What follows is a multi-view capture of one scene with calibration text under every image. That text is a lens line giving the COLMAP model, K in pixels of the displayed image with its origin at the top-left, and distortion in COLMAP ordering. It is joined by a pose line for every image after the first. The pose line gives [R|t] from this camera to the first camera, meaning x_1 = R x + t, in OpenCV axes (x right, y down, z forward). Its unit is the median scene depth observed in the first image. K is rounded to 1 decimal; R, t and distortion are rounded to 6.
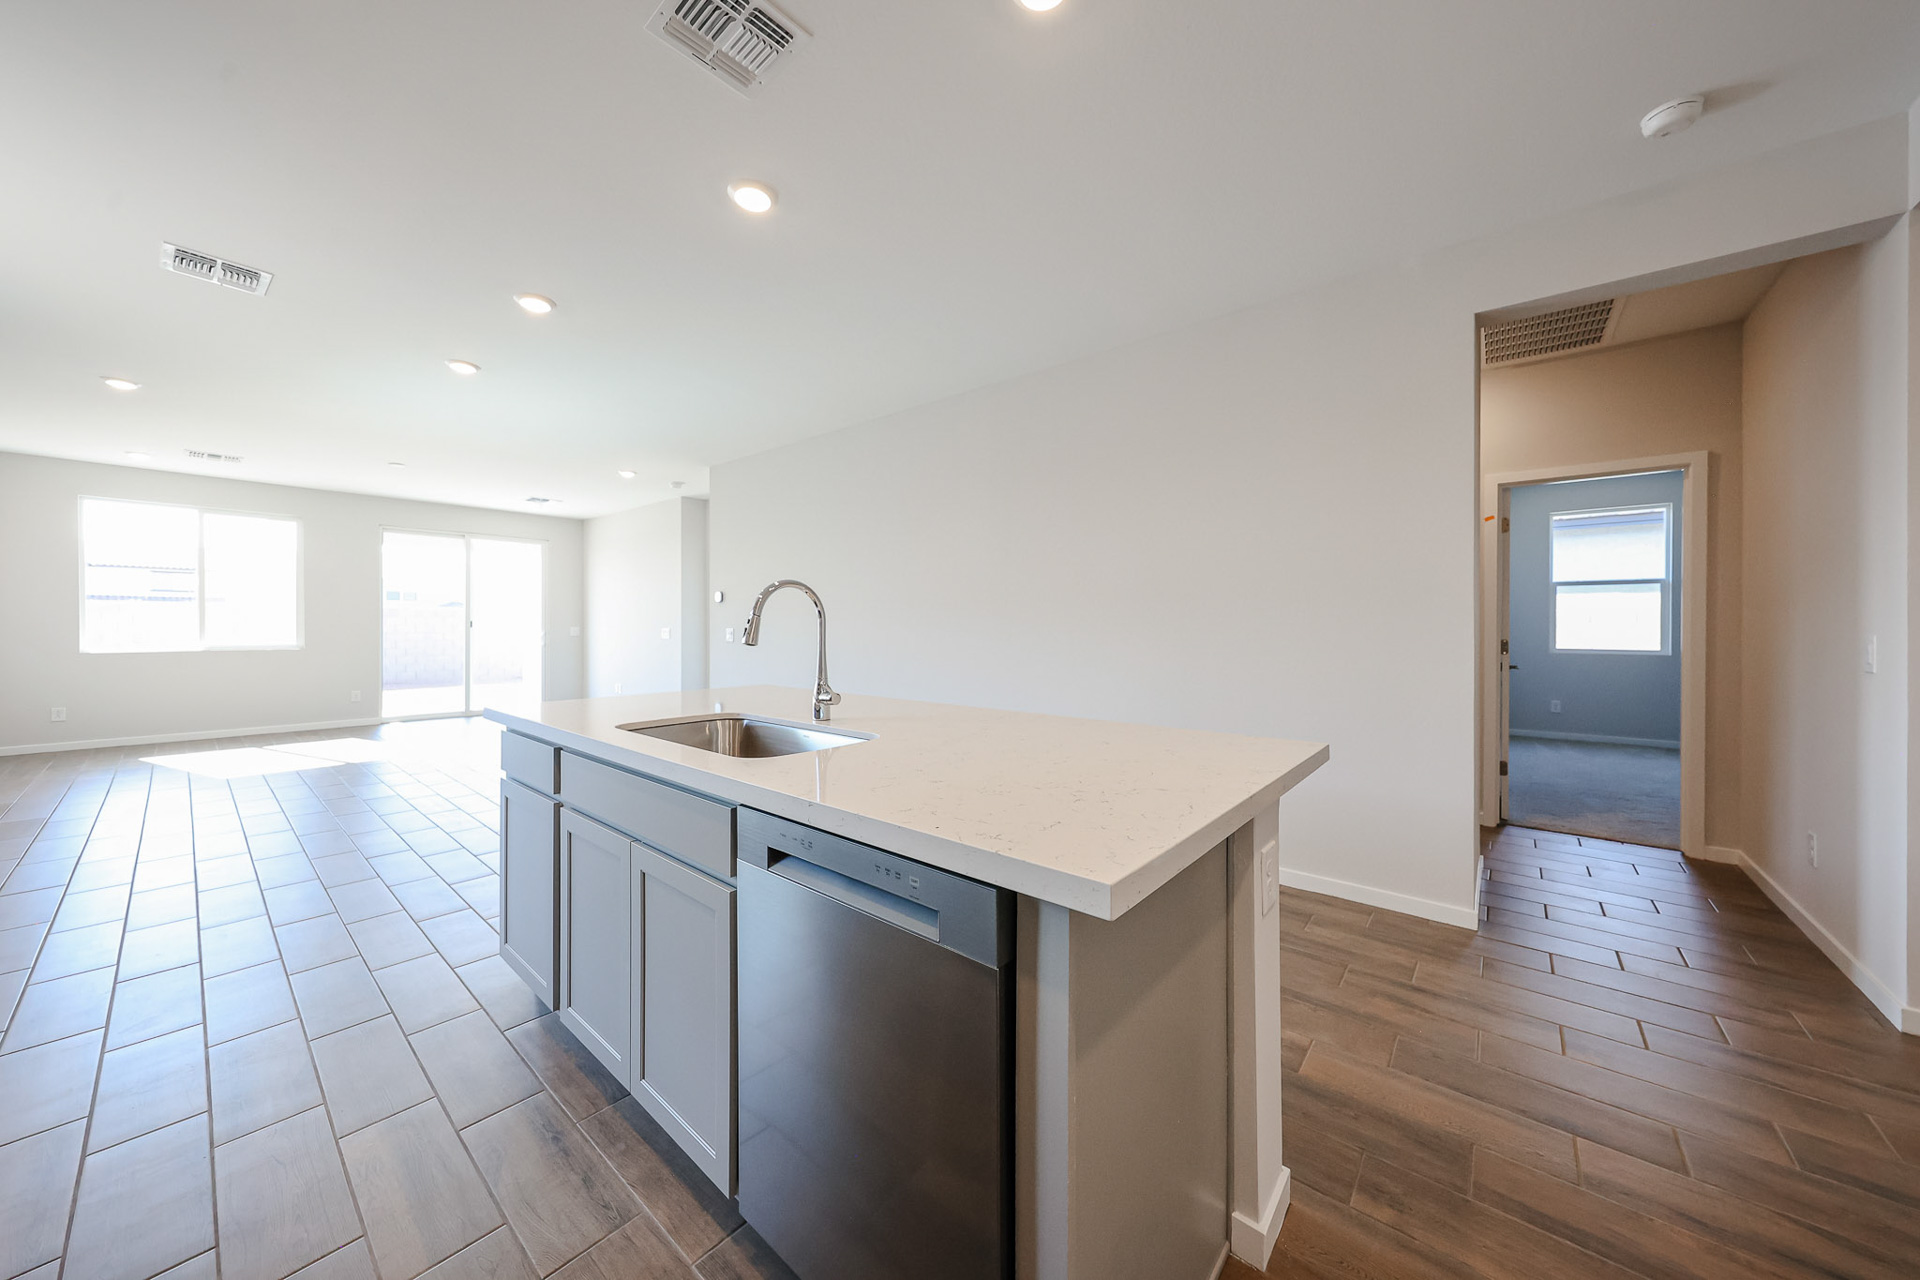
lens RADIAL K [[647.3, 0, 970.5], [0, 647.3, 638.6], [0, 0, 1]] dist [-0.001939, -0.000317]
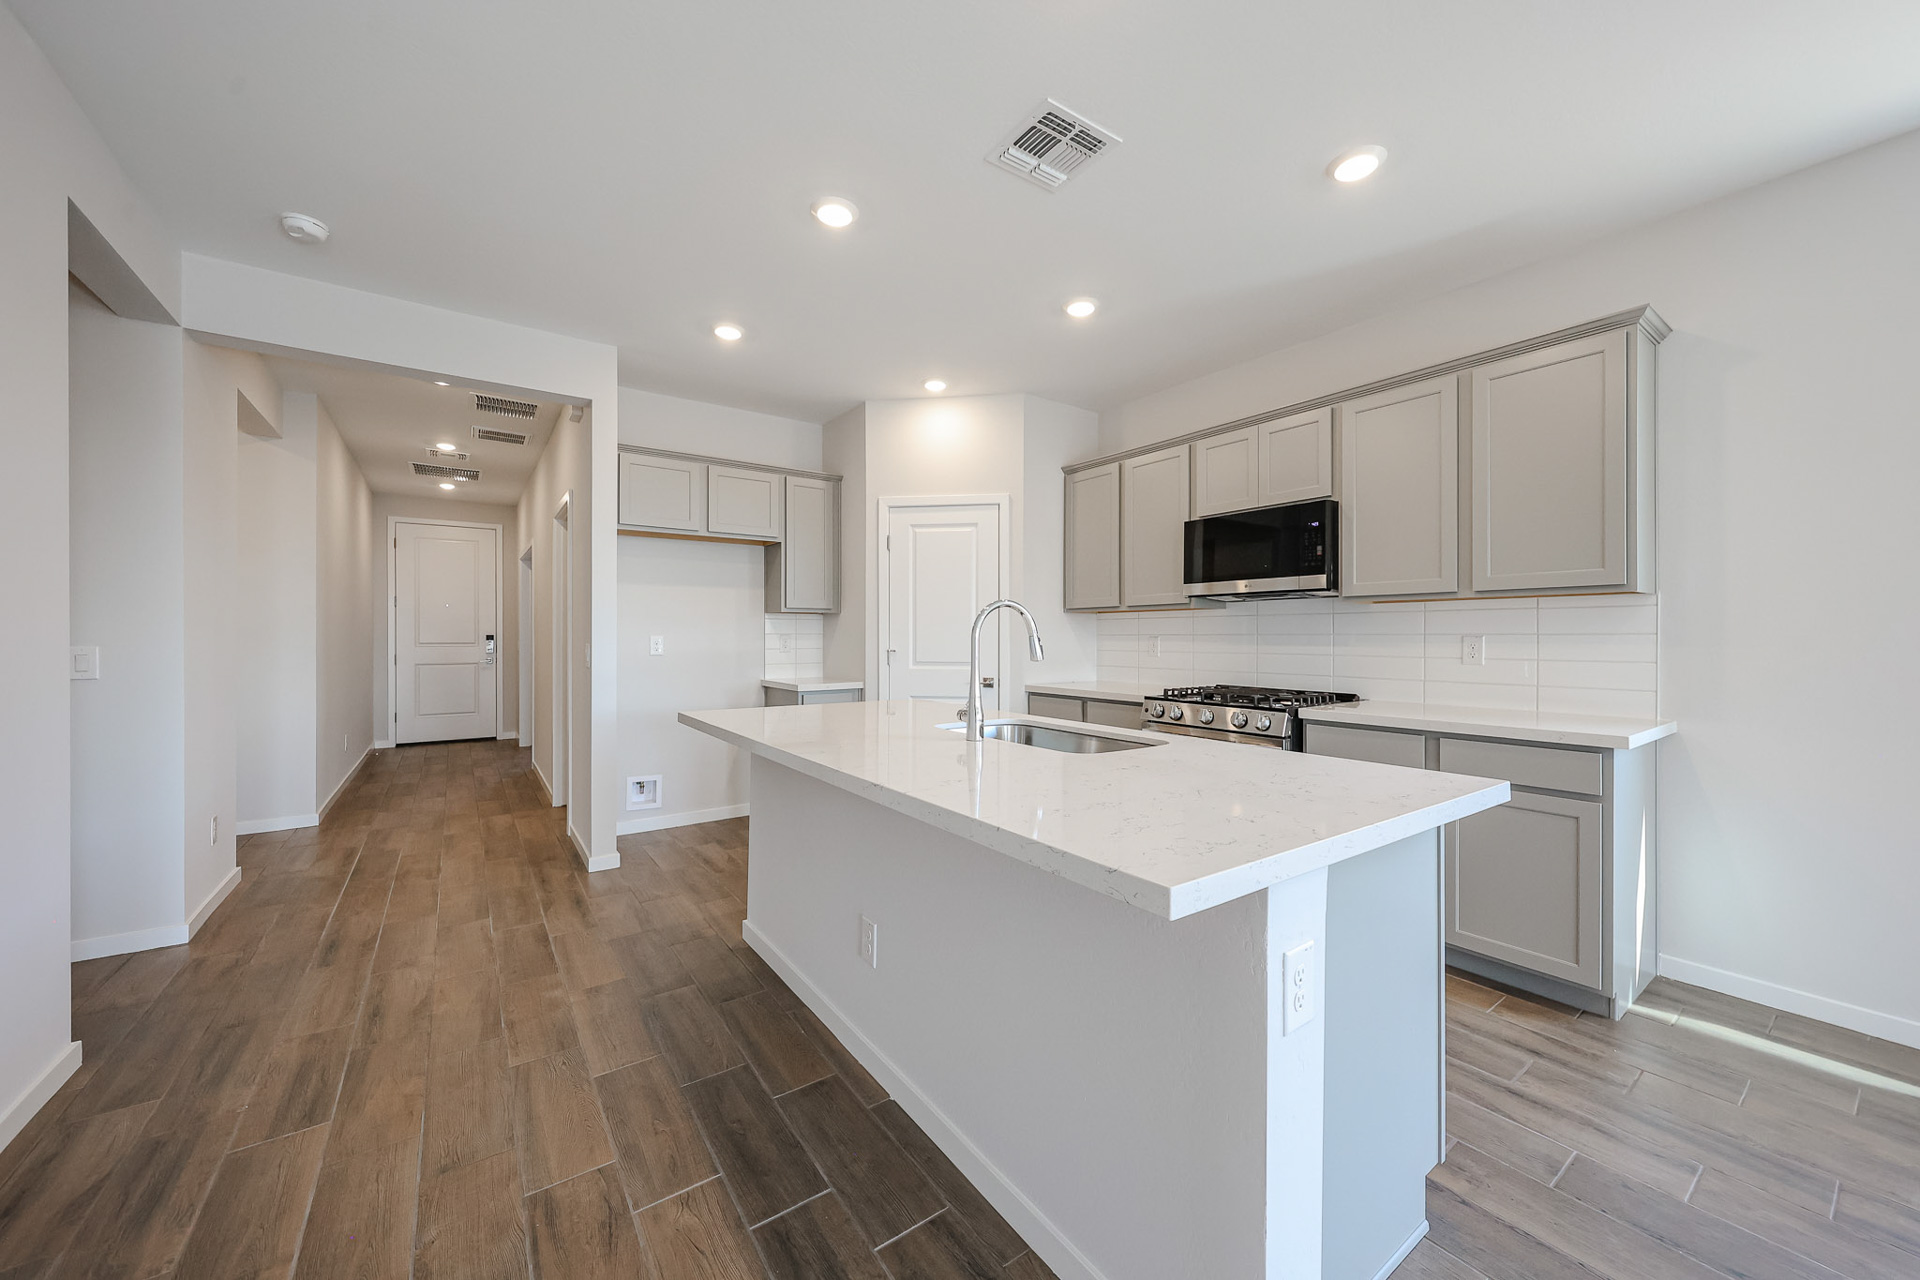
lens RADIAL K [[696.6, 0, 965.5], [0, 696.6, 631.9], [0, 0, 1]] dist [0.002133, 0.000113]
pose [[-0.966446, -0.001477, 0.256864, -0.134640], [0.001756, 0.999922, 0.012355, -0.013647], [-0.256862, 0.012391, -0.966369, 0.553416]]
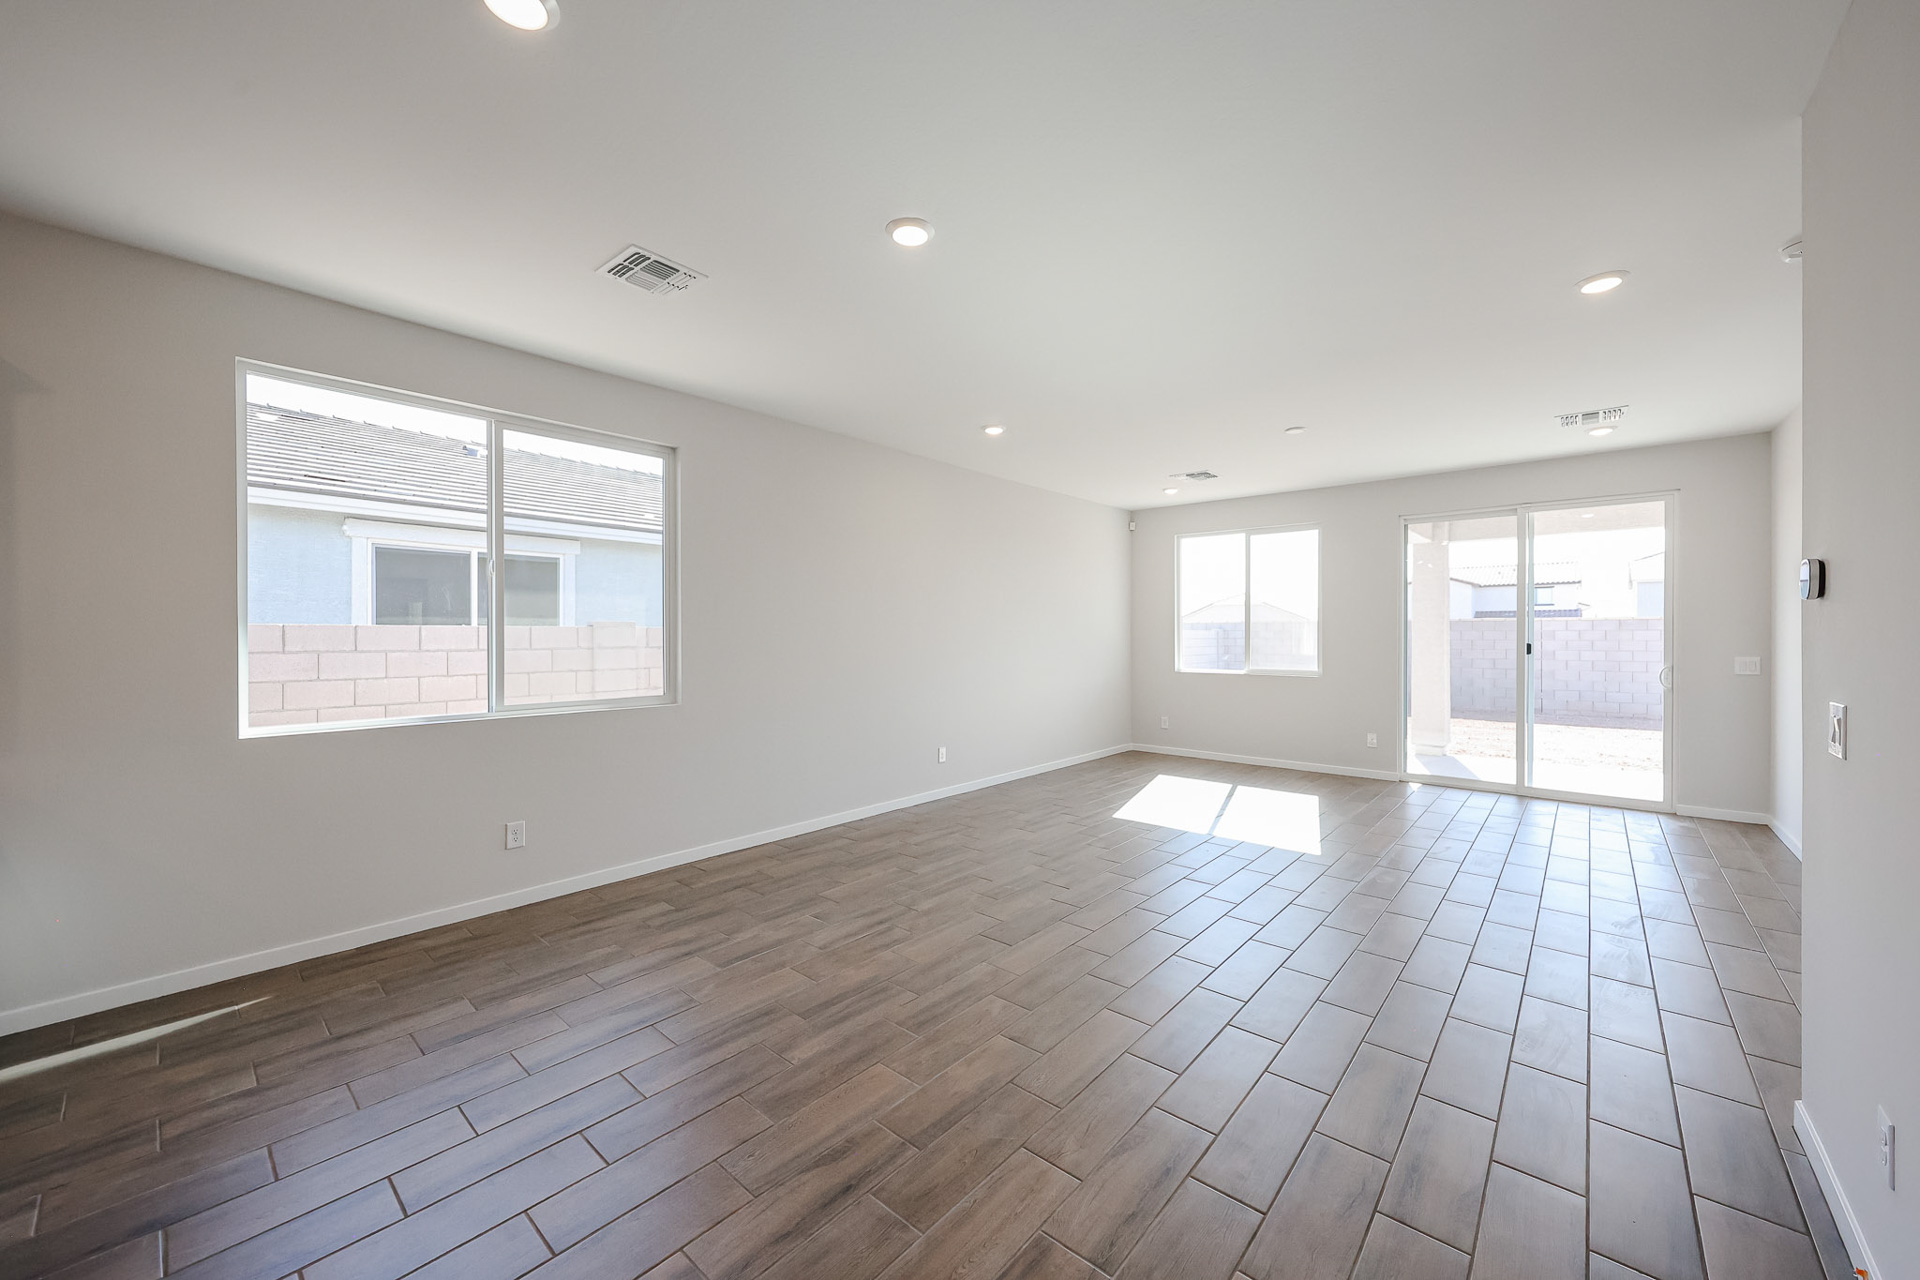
lens RADIAL K [[713.6, 0, 957.1], [0, 713.6, 631.1], [0, 0, 1]] dist [0.001667, 0.000042]
pose [[-0.041653, -0.006788, -0.999109, -0.073459], [-0.019907, 0.999784, -0.005962, -0.030359], [0.998934, 0.019641, -0.041779, 0.588606]]
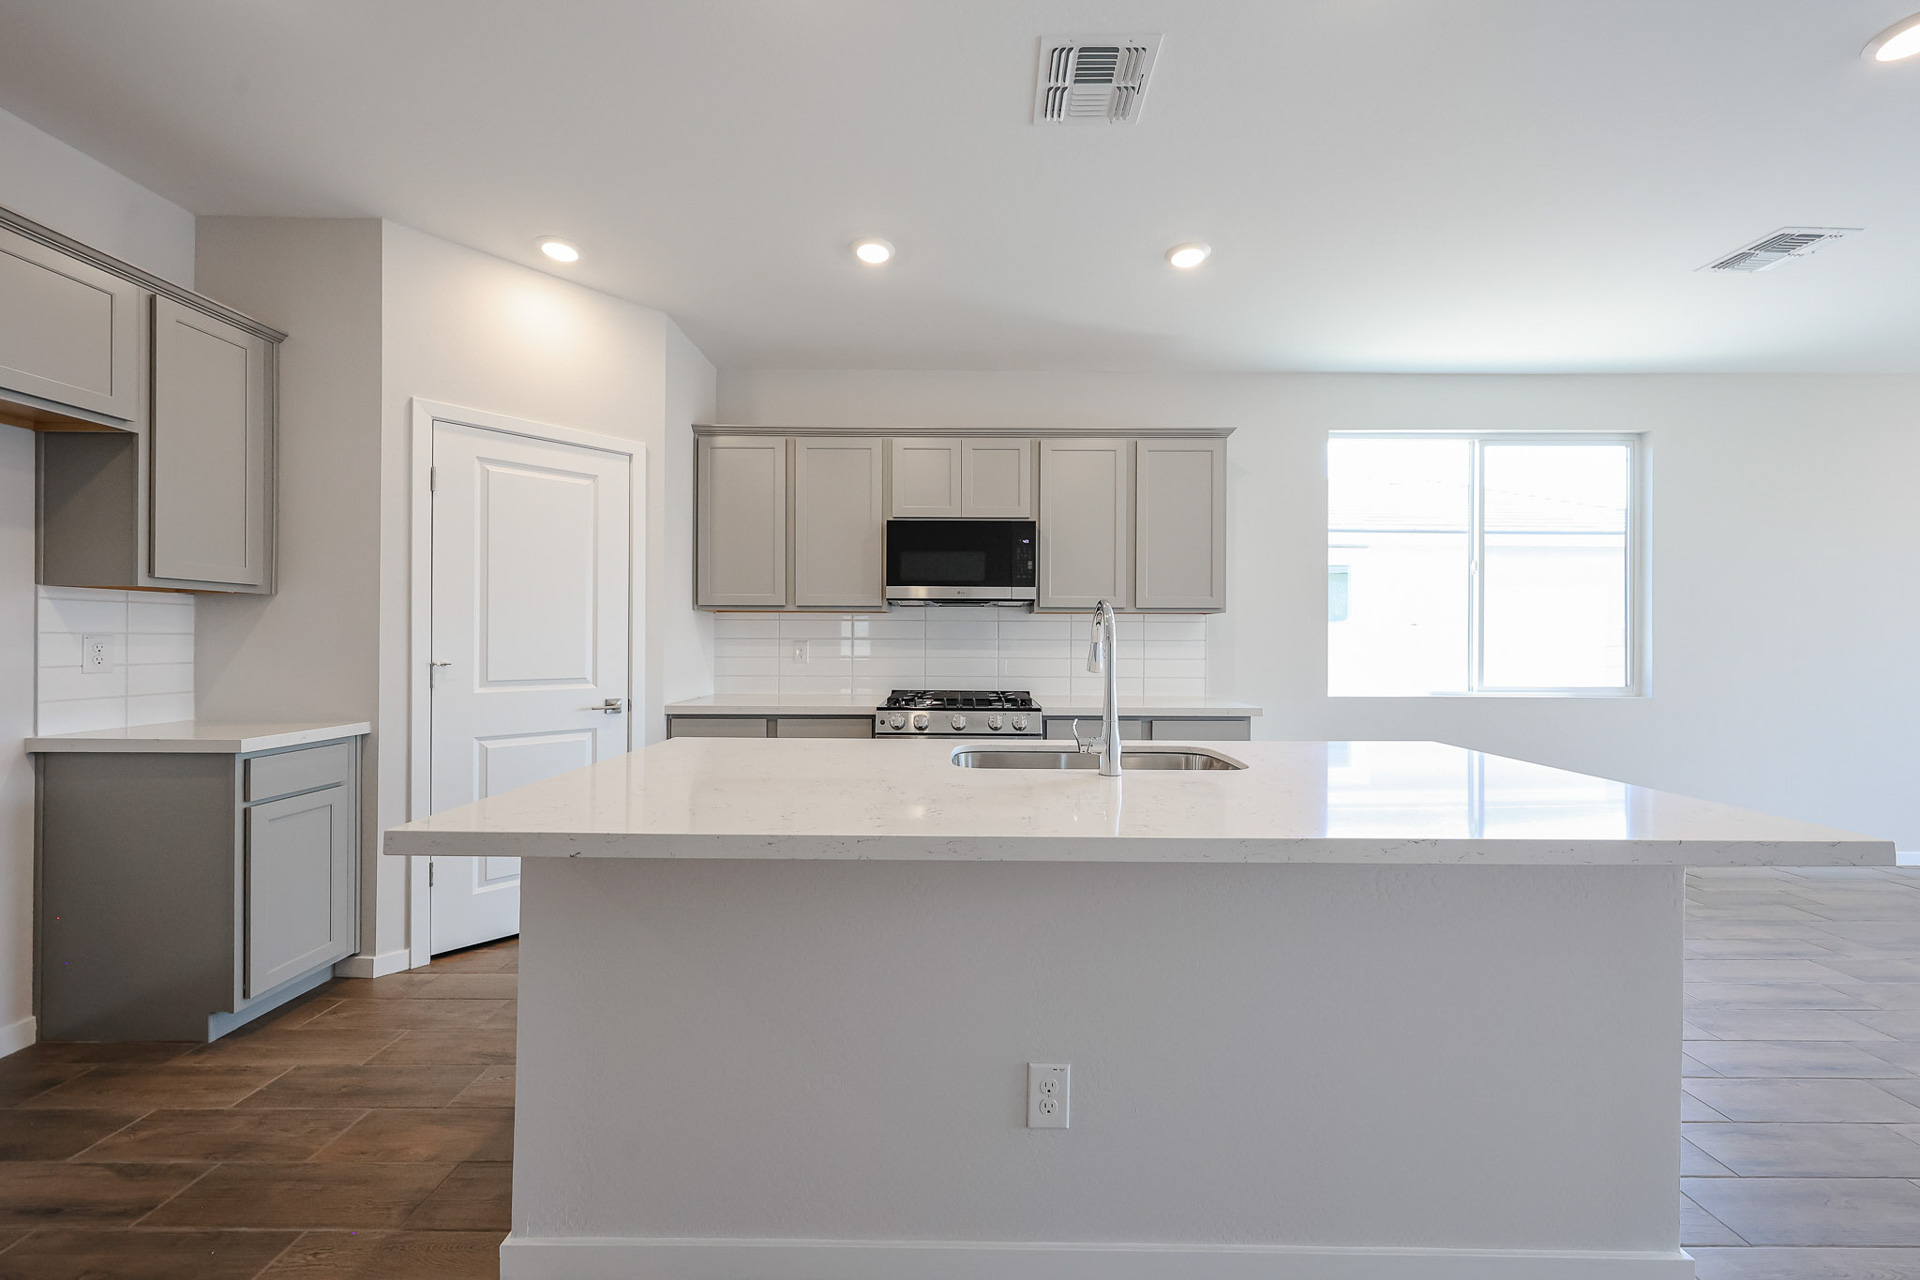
lens RADIAL K [[695.8, 0, 962.8], [0, 695.8, 638.5], [0, 0, 1]] dist [0.000635, -0.000155]
pose [[-0.775033, -0.007097, -0.631881, 0.119980], [-0.018293, 0.999770, 0.011208, -0.011846], [0.631656, 0.020245, -0.774984, 0.419853]]
